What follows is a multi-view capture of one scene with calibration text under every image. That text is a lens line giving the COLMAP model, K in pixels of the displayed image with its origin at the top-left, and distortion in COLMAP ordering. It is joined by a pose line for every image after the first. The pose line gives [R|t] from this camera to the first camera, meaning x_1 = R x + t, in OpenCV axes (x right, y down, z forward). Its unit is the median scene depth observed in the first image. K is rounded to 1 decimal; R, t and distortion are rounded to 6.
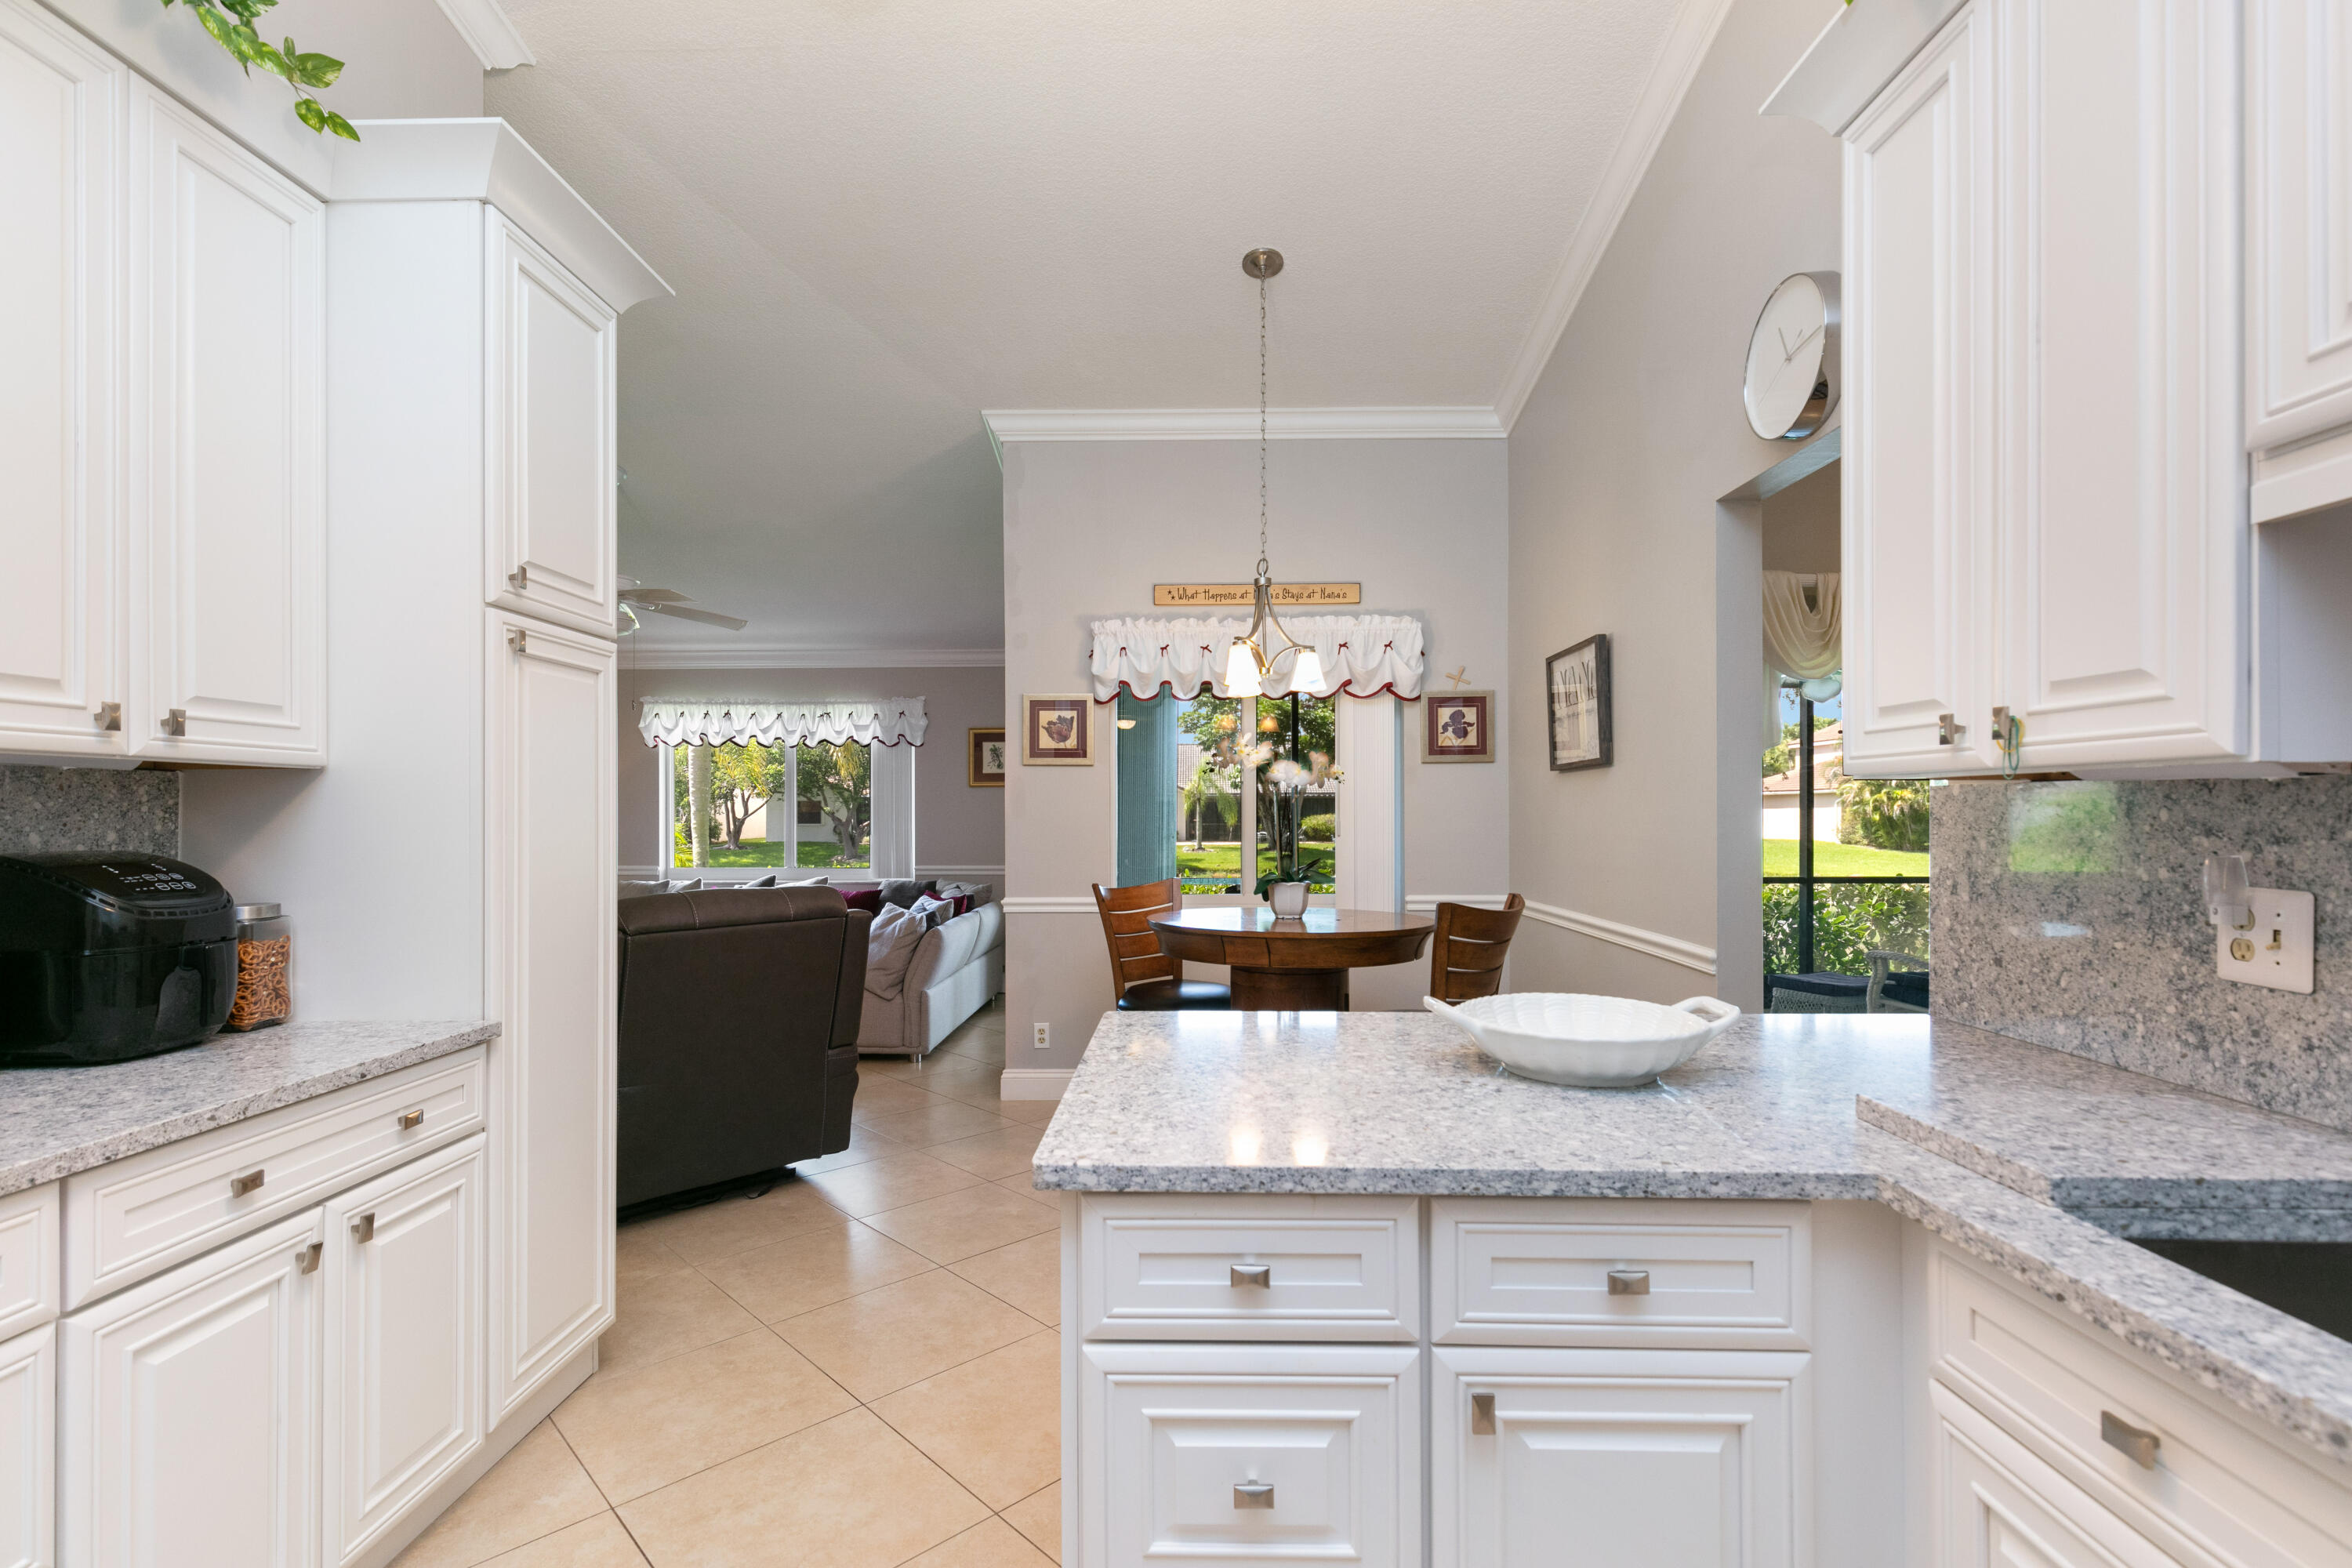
lens RADIAL K [[1076.9, 0, 1161.6], [0, 1076.9, 802.8], [0, 0, 1]] dist [0.002077, -0.001514]
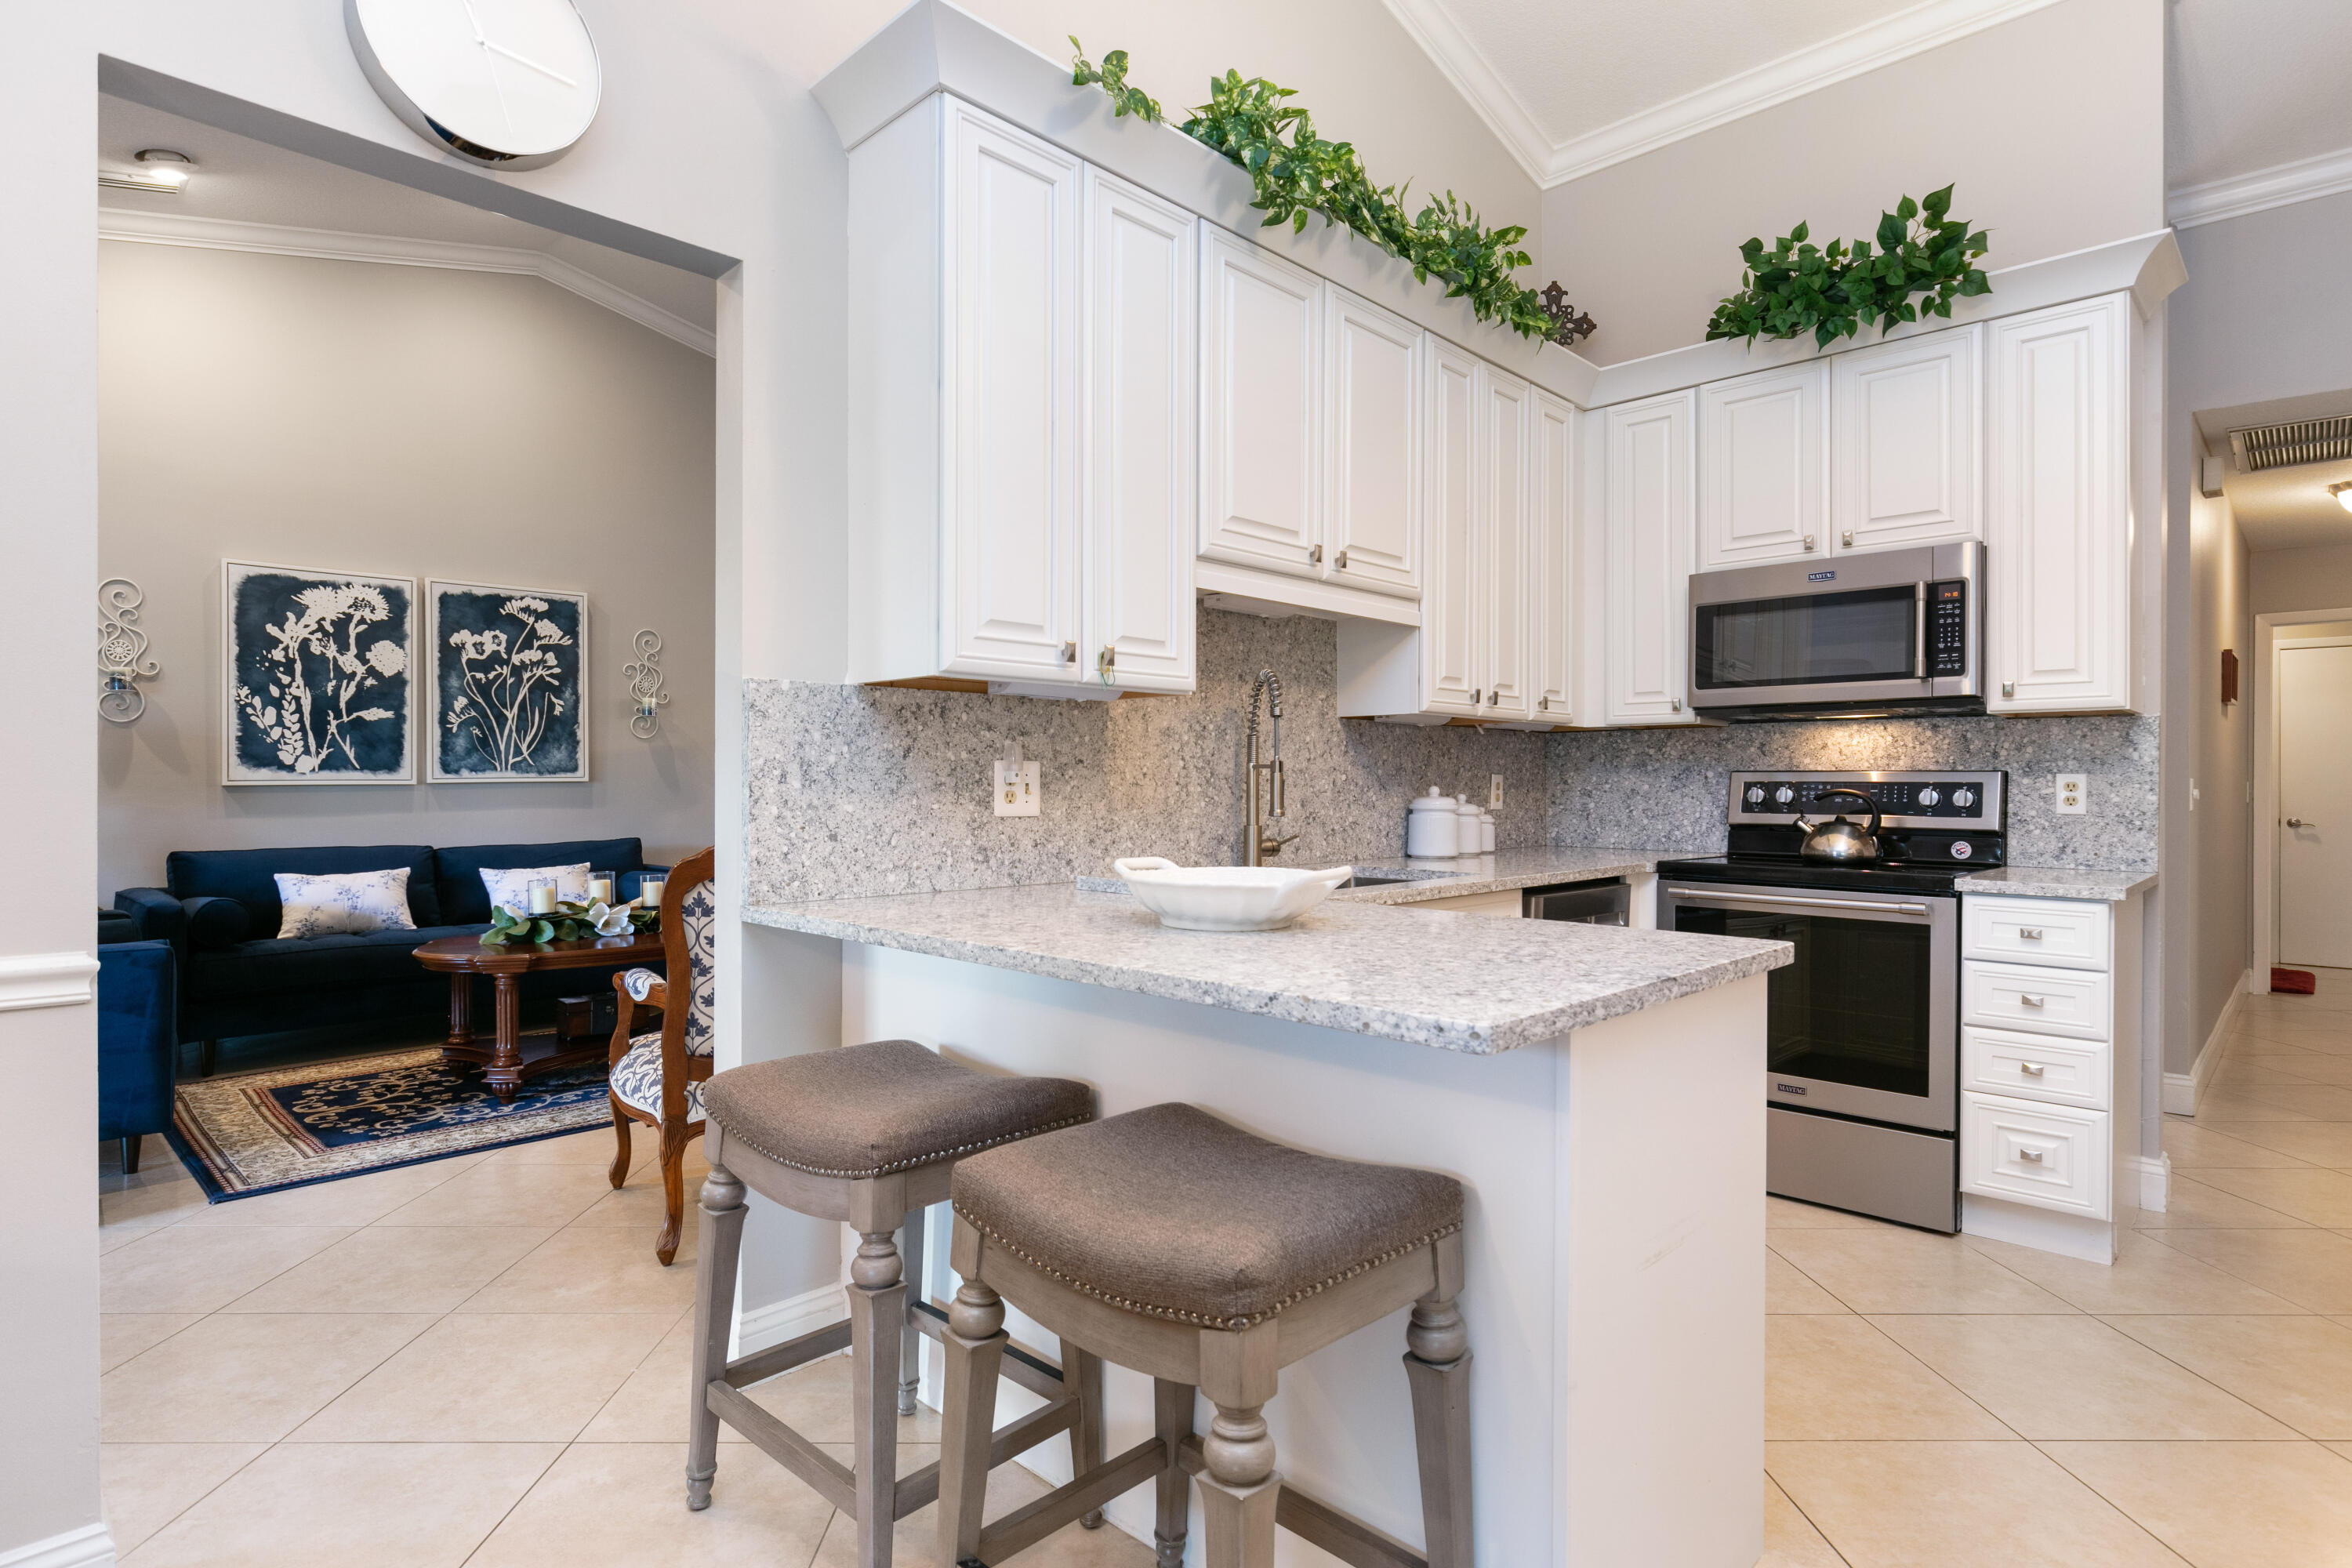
lens RADIAL K [[1161.0, 0, 1200.2], [0, 1161.0, 779.5], [0, 0, 1]] dist [-0.002357, -0.001078]
pose [[-0.746715, -0.001116, 0.665143, -0.386586], [-0.007031, 0.999956, -0.006216, 0.101037], [-0.665107, -0.009318, -0.746690, 1.867554]]
